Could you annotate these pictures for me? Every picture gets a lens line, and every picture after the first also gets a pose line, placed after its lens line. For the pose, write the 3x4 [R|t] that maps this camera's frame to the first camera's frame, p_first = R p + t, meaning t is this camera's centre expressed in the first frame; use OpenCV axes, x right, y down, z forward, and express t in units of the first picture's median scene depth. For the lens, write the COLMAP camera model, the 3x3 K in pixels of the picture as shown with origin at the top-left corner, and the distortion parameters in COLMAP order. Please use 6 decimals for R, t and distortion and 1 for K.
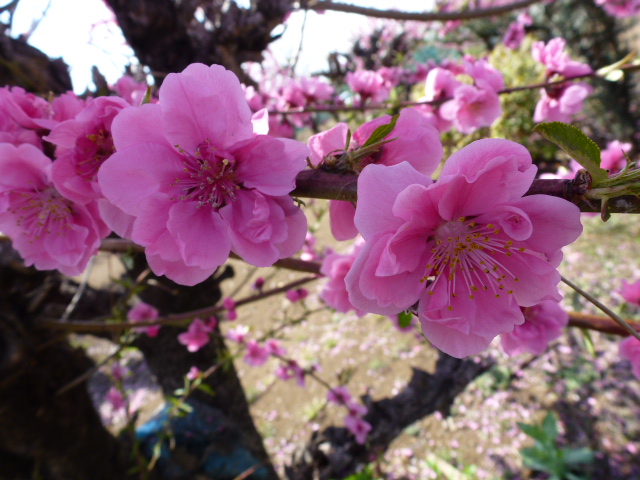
lens RADIAL K [[449.4, 0, 320.0], [0, 449.4, 240.0], [0, 0, 1]] dist [-0.008863, 0.000377]
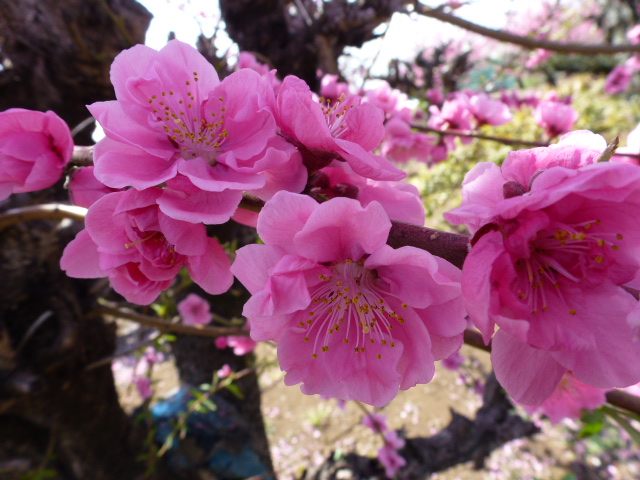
lens RADIAL K [[444.4, 0, 320.0], [0, 444.4, 240.0], [0, 0, 1]] dist [-0.001825, -0.005535]
pose [[0.982185, 0.185181, -0.031942, -0.082346], [-0.184928, 0.982694, 0.010714, -0.018277], [0.033374, -0.004616, 0.999432, 0.053911]]
